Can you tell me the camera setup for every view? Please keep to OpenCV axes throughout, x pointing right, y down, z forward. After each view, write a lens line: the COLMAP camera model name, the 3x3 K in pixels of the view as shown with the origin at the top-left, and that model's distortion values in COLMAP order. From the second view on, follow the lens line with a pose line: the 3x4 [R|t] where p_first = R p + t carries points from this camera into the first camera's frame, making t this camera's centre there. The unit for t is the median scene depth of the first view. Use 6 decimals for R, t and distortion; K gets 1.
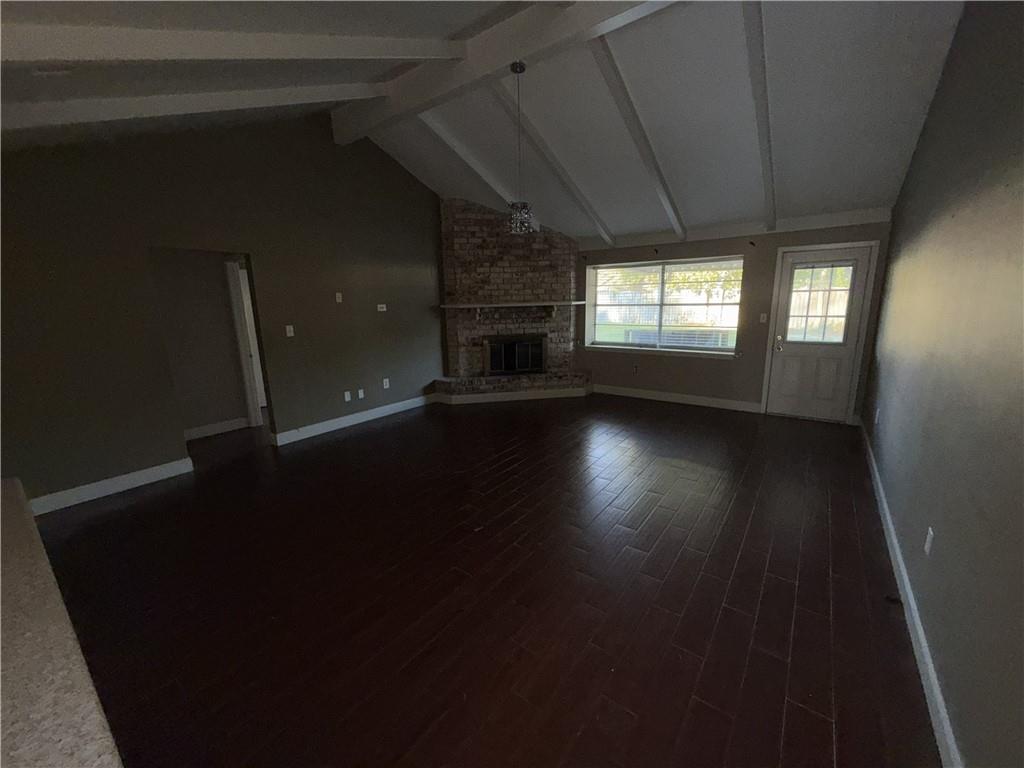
lens RADIAL K [[409.0, 0, 508.0], [0, 409.0, 384.1], [0, 0, 1]] dist [-0.000013, 0.000287]
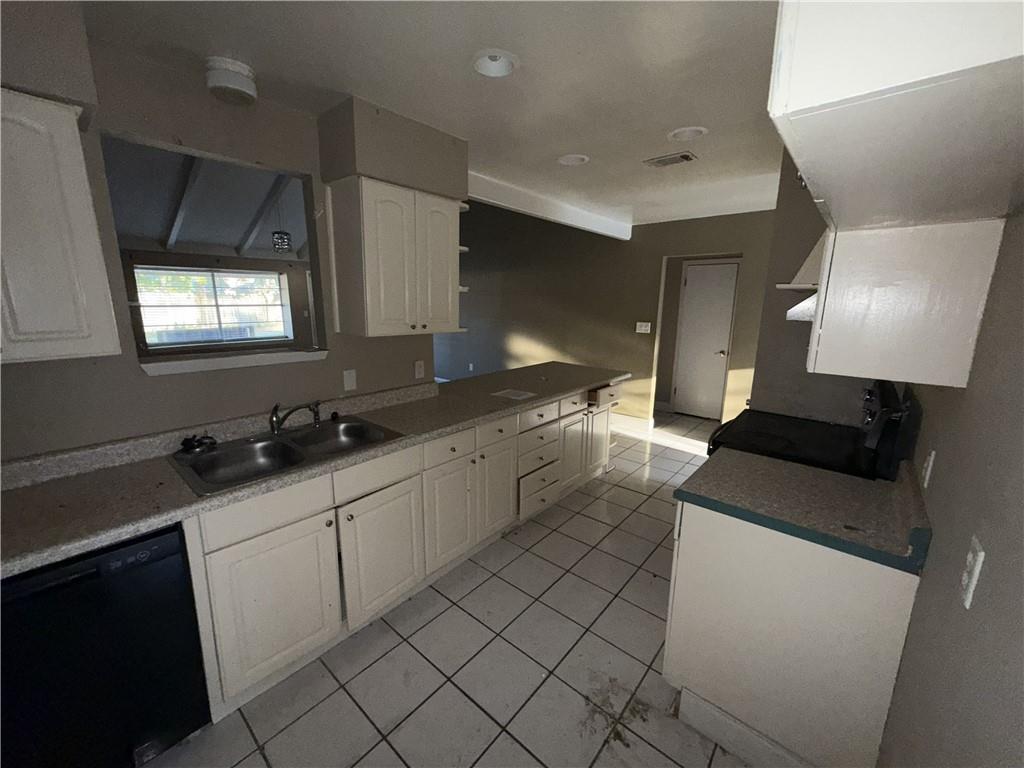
lens RADIAL K [[409.0, 0, 509.7], [0, 409.0, 383.3], [0, 0, 1]] dist [-0.000013, 0.000287]
pose [[0.066363, -0.181568, 0.981137, -0.782870], [0.197322, 0.966273, 0.165470, -0.006743], [-0.978090, 0.182619, 0.099952, 0.098433]]
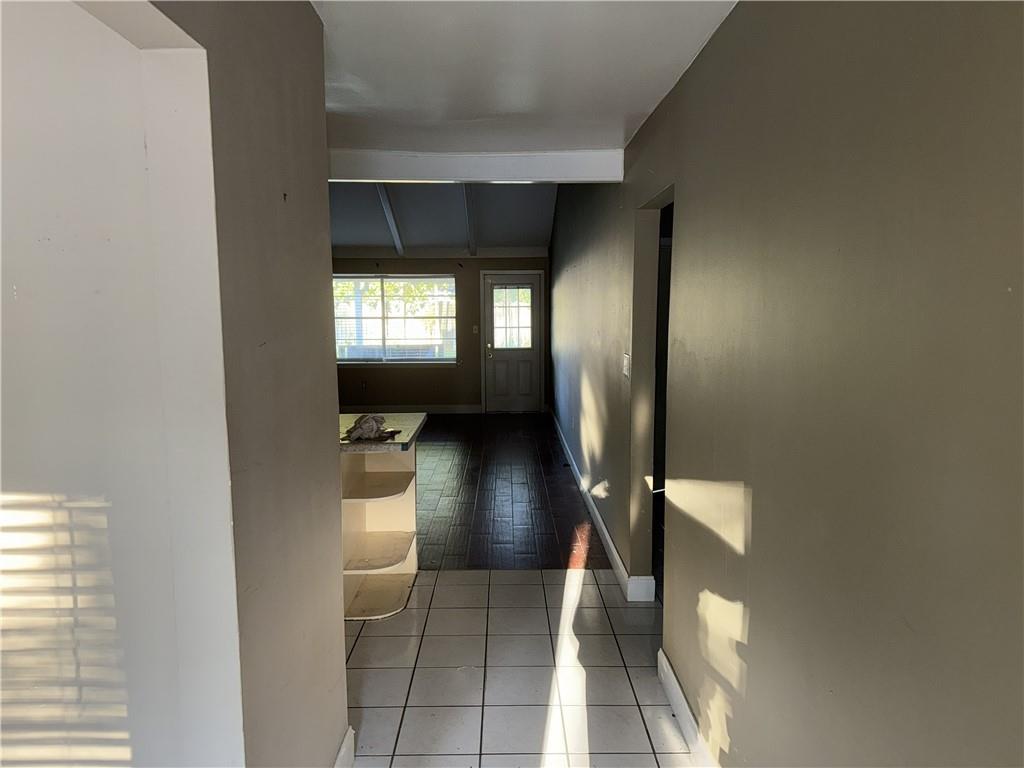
lens RADIAL K [[714.6, 0, 517.6], [0, 714.6, 384.9], [0, 0, 1]] dist [0.059444, 0.000201]
pose [[0.789478, -0.049503, 0.611779, -0.433560], [0.114176, 0.991190, -0.067136, 0.118059], [-0.603066, 0.122853, 0.788174, -0.530805]]
